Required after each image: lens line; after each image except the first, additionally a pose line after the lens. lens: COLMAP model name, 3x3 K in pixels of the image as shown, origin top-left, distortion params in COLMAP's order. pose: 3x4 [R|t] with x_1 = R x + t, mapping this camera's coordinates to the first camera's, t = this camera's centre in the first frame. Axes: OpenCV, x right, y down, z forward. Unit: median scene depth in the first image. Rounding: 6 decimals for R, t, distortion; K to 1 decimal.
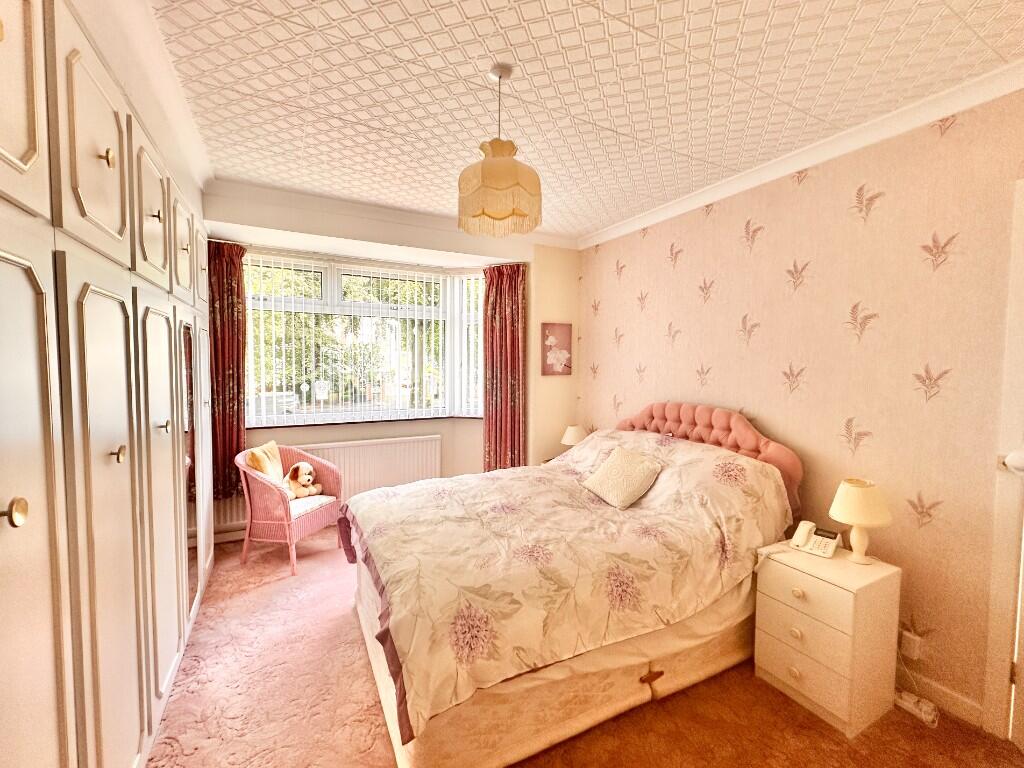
lens RADIAL K [[428.6, 0, 515.8], [0, 428.6, 385.6], [0, 0, 1]] dist [0.000814, -0.000290]
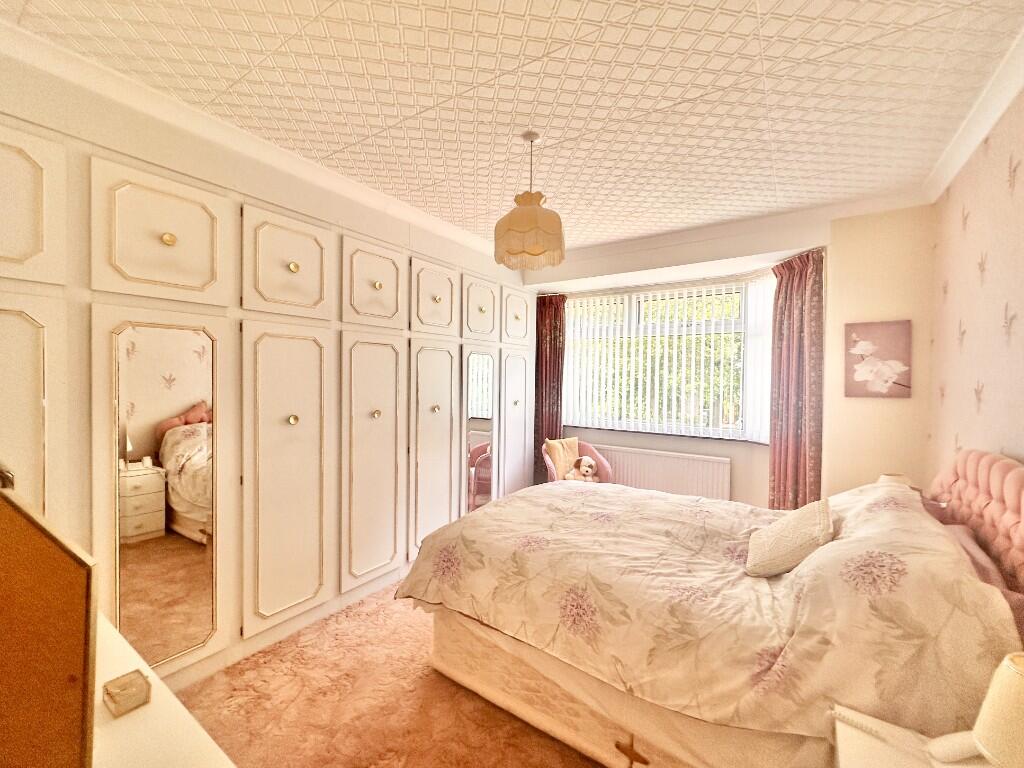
lens RADIAL K [[428.6, 0, 515.8], [0, 428.6, 385.6], [0, 0, 1]] dist [0.000814, -0.000290]
pose [[0.470158, 0.015102, -0.882453, 0.757694], [-0.058668, 0.998177, -0.014175, 0.000172], [0.880630, 0.058436, 0.470187, 0.308114]]
